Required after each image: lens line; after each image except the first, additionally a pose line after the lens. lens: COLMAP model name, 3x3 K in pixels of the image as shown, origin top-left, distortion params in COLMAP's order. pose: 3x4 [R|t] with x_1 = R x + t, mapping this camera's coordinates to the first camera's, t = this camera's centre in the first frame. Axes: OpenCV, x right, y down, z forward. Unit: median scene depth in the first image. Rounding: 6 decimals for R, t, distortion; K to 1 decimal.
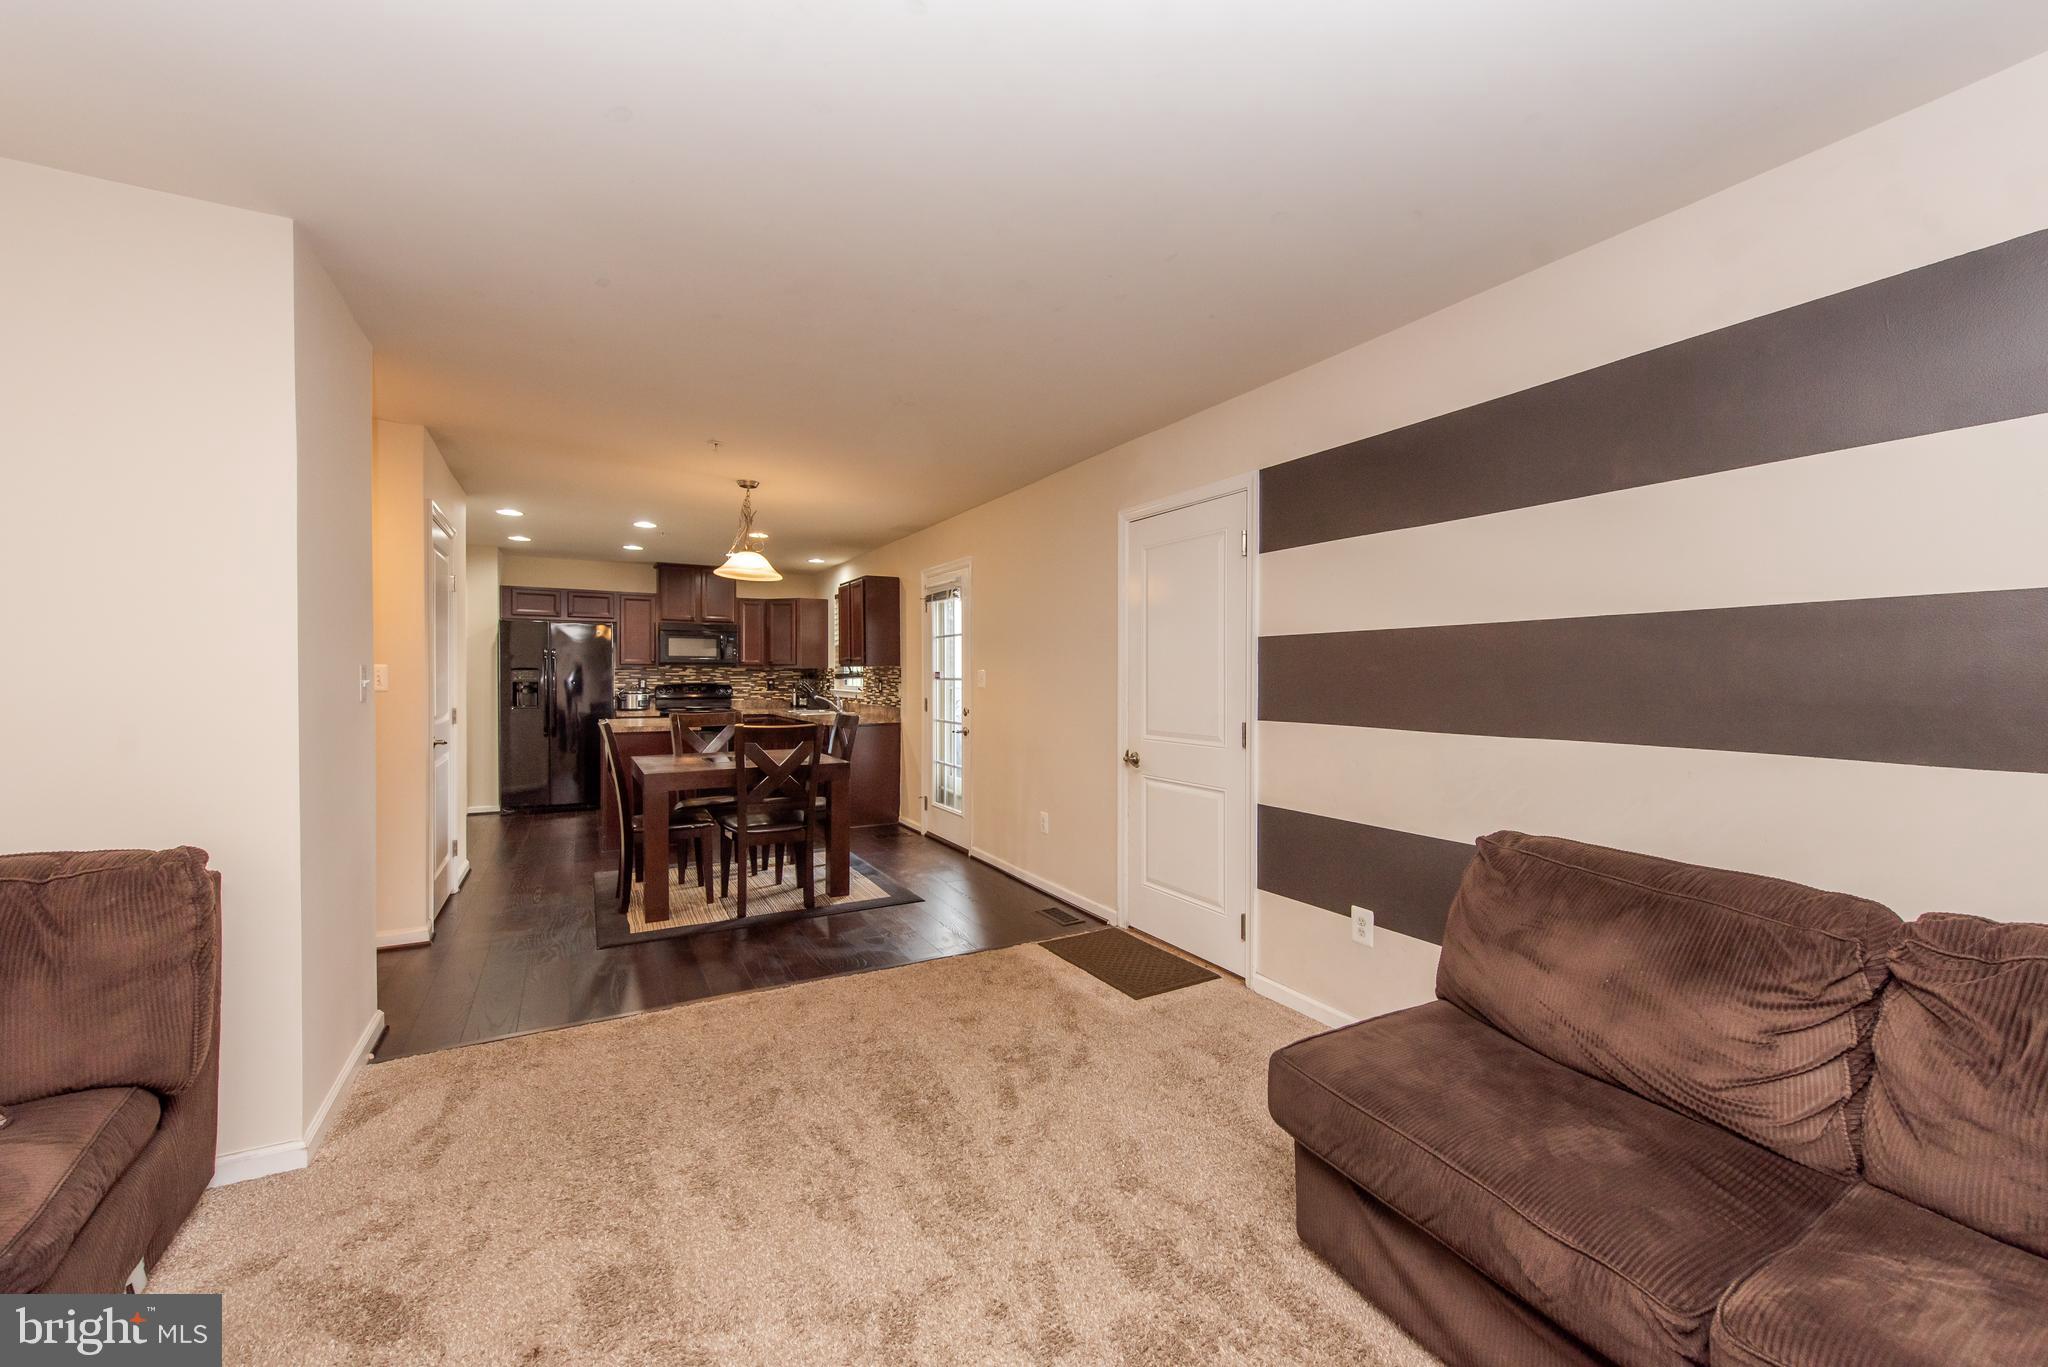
lens RADIAL K [[800.9, 0, 1017.7], [0, 800.9, 674.1], [0, 0, 1]] dist [0.016172, -0.004512]
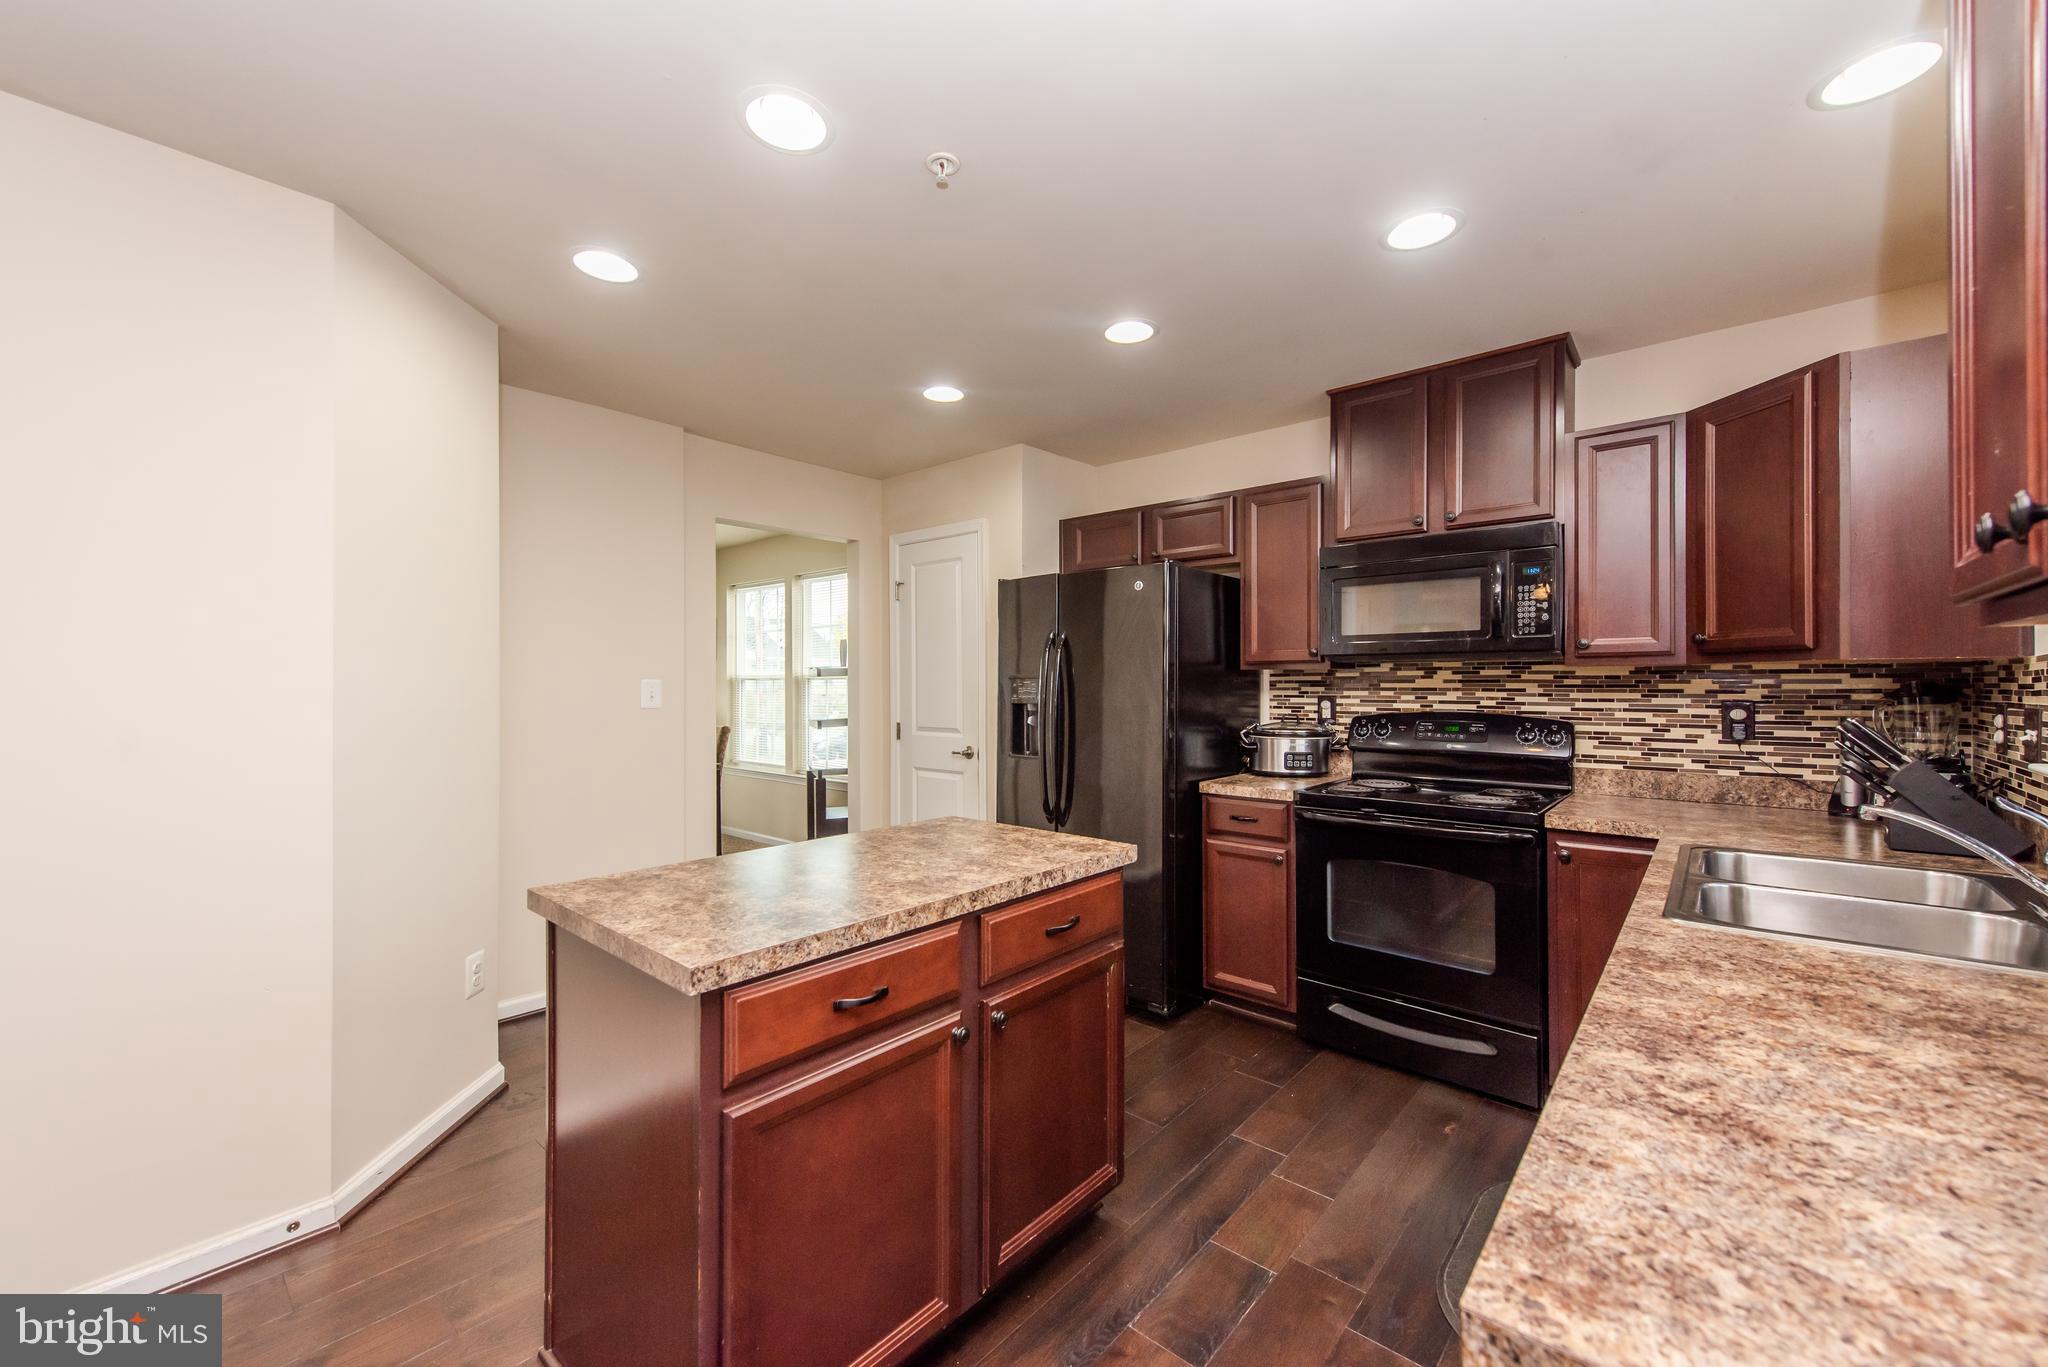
lens RADIAL K [[800.9, 0, 1023.1], [0, 800.9, 679.3], [0, 0, 1]] dist [0.016172, -0.004512]
pose [[0.361840, -0.009901, -0.932187, -0.141467], [0.004901, 0.999950, -0.008718, -0.000792], [0.932227, -0.001414, 0.361871, 0.700307]]
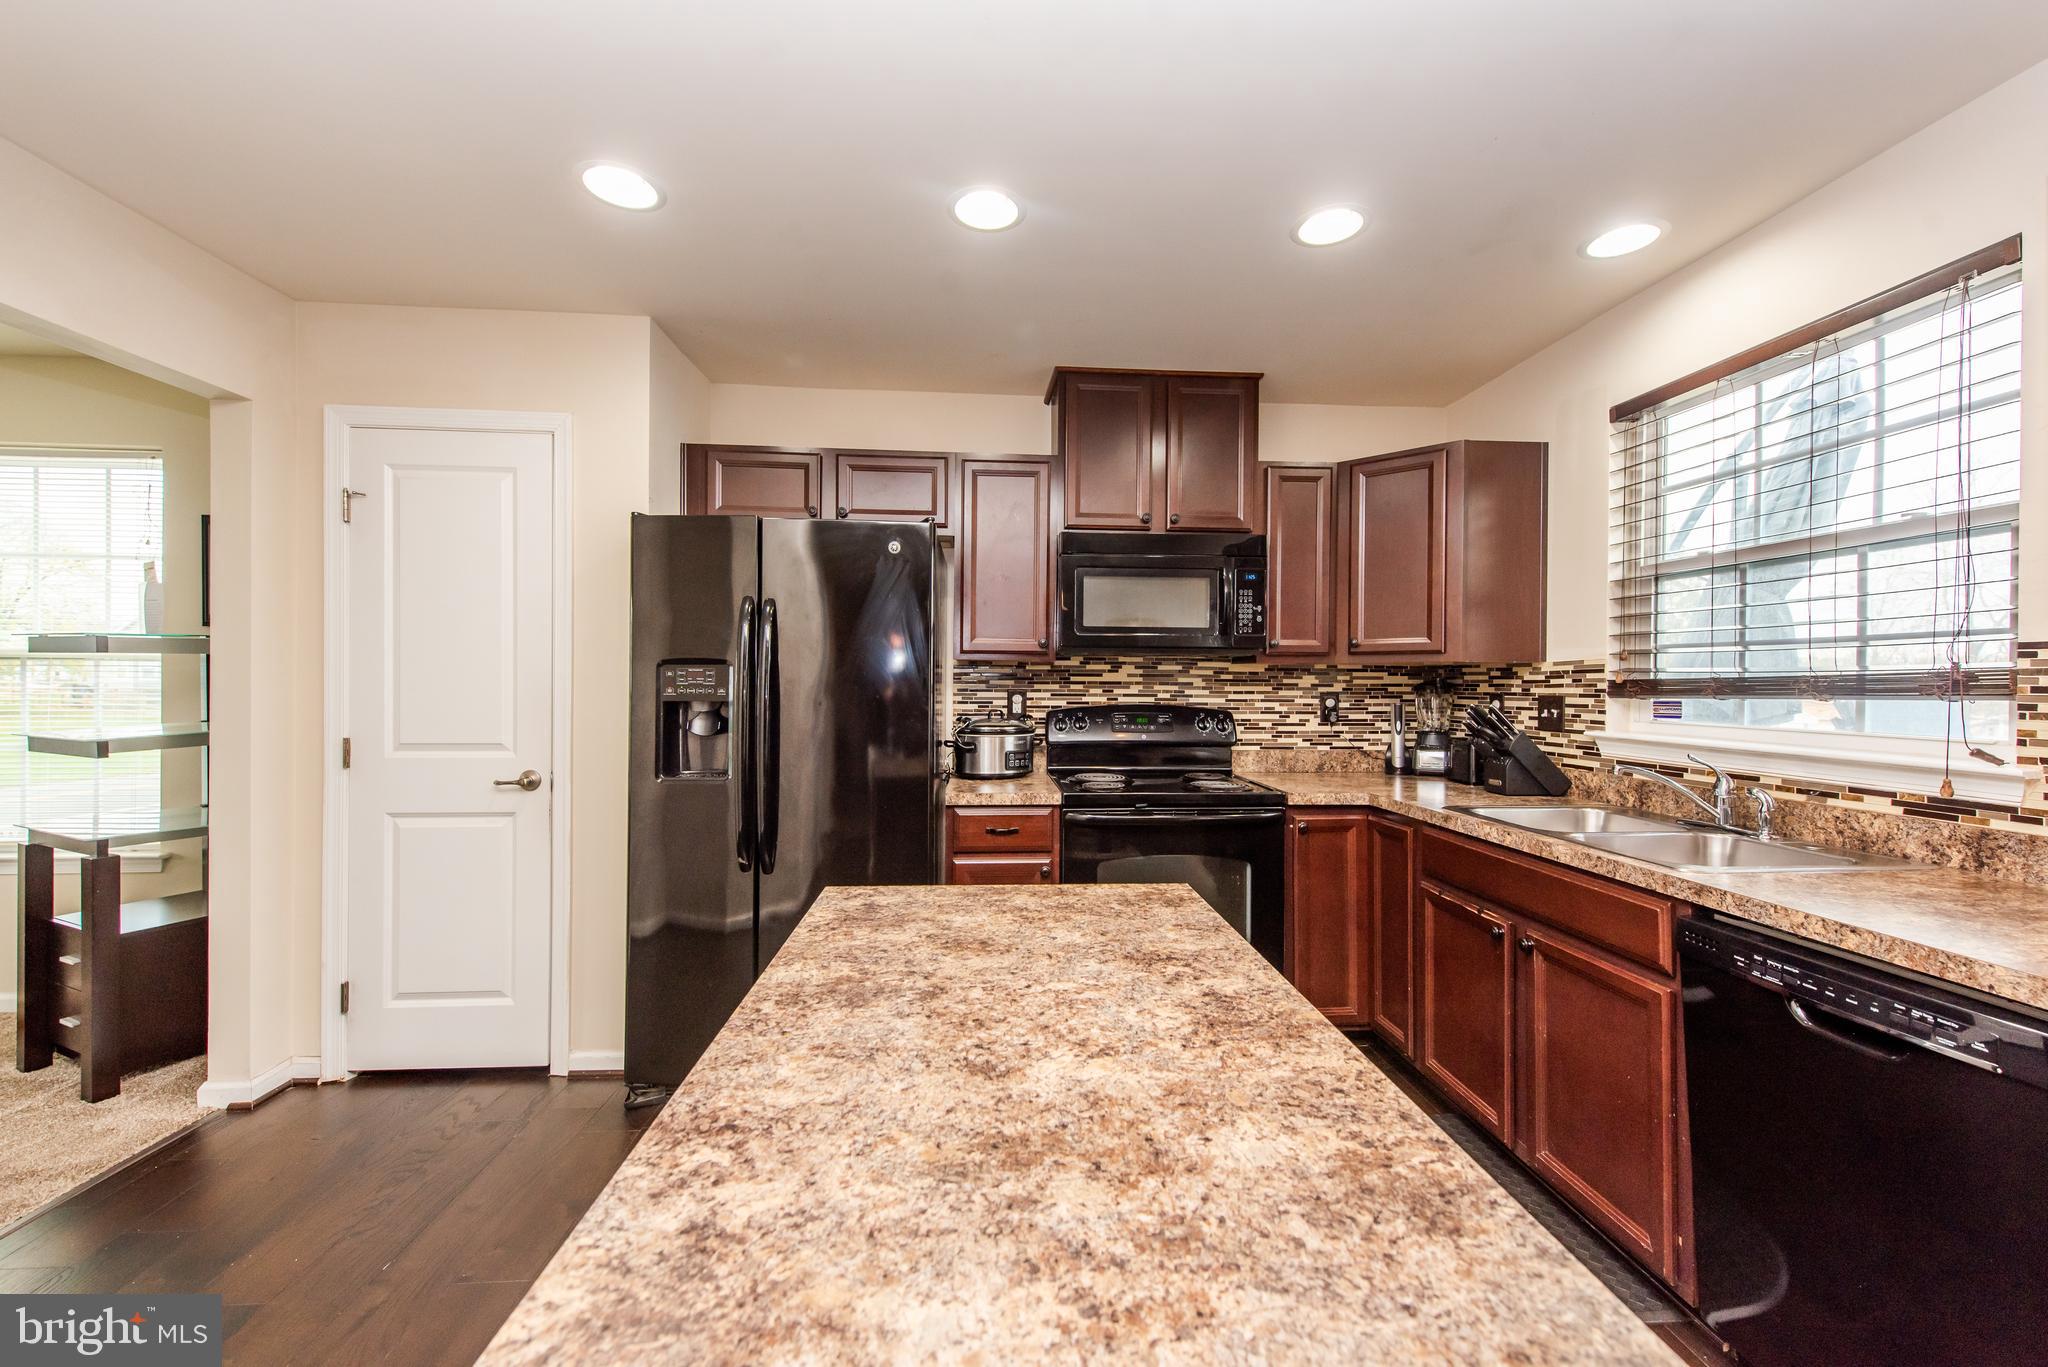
lens RADIAL K [[800.9, 0, 1024.1], [0, 800.9, 682.8], [0, 0, 1]] dist [0.016172, -0.004512]
pose [[0.916254, 0.002617, -0.400588, -0.304957], [-0.002393, 0.999997, 0.001059, 0.001153], [0.400590, -0.000011, 0.916258, 0.640412]]
